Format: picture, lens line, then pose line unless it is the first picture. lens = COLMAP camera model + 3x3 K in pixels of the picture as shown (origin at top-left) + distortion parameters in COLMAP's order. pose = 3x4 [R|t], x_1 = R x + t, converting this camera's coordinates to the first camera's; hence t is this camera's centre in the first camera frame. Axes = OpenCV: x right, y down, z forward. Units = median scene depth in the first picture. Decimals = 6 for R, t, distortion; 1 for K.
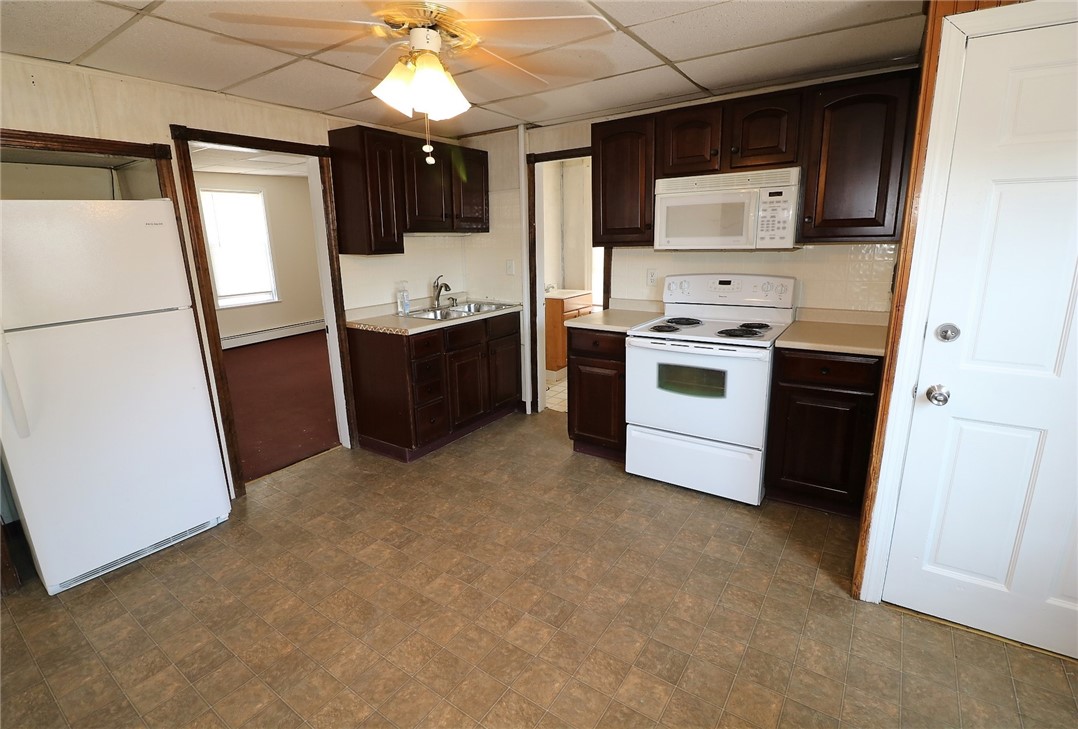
lens RADIAL K [[502.2, 0, 534.2], [0, 502.2, 357.4], [0, 0, 1]] dist [-0.014211, -0.004294]
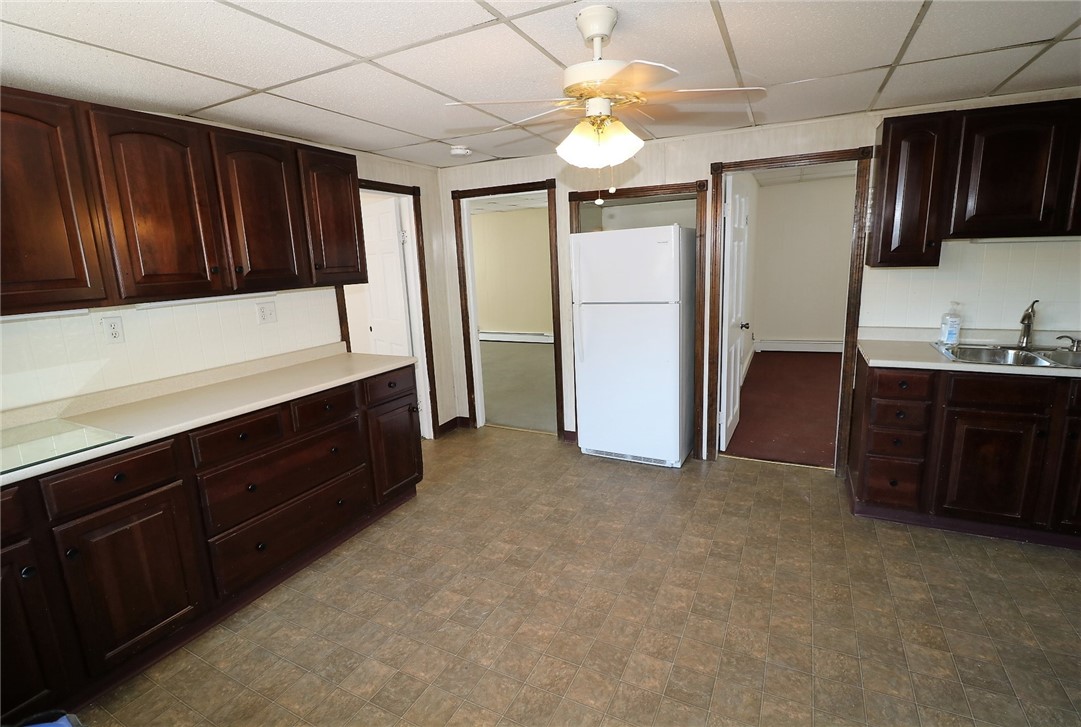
lens RADIAL K [[503.6, 0, 531.6], [0, 503.6, 355.2], [0, 0, 1]] dist [-0.014211, -0.004294]
pose [[0.128191, 0.206209, -0.970075, 0.601890], [-0.193641, 0.964523, 0.179440, -0.128925], [0.972661, 0.164844, 0.163574, 0.409320]]
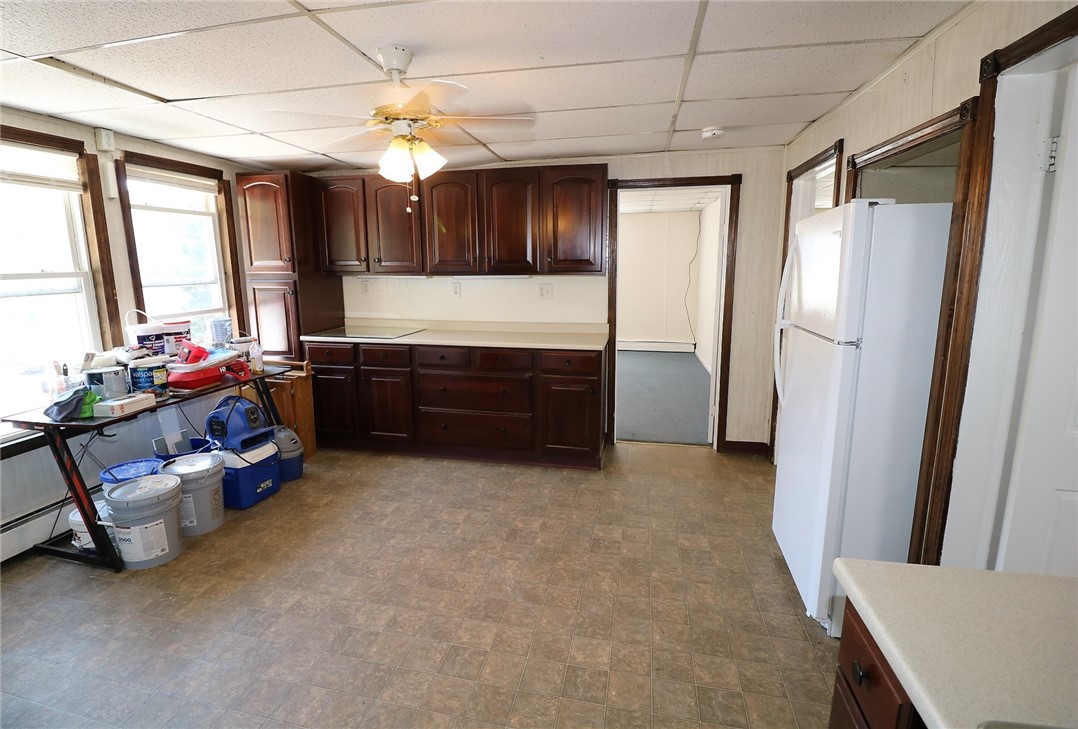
lens RADIAL K [[502.2, 0, 530.2], [0, 502.2, 355.9], [0, 0, 1]] dist [-0.014211, -0.004294]
pose [[-0.923794, 0.099549, -0.369723, 0.019565], [-0.059693, 0.916359, 0.395882, -0.349366], [0.378209, 0.387783, -0.840584, 1.440243]]
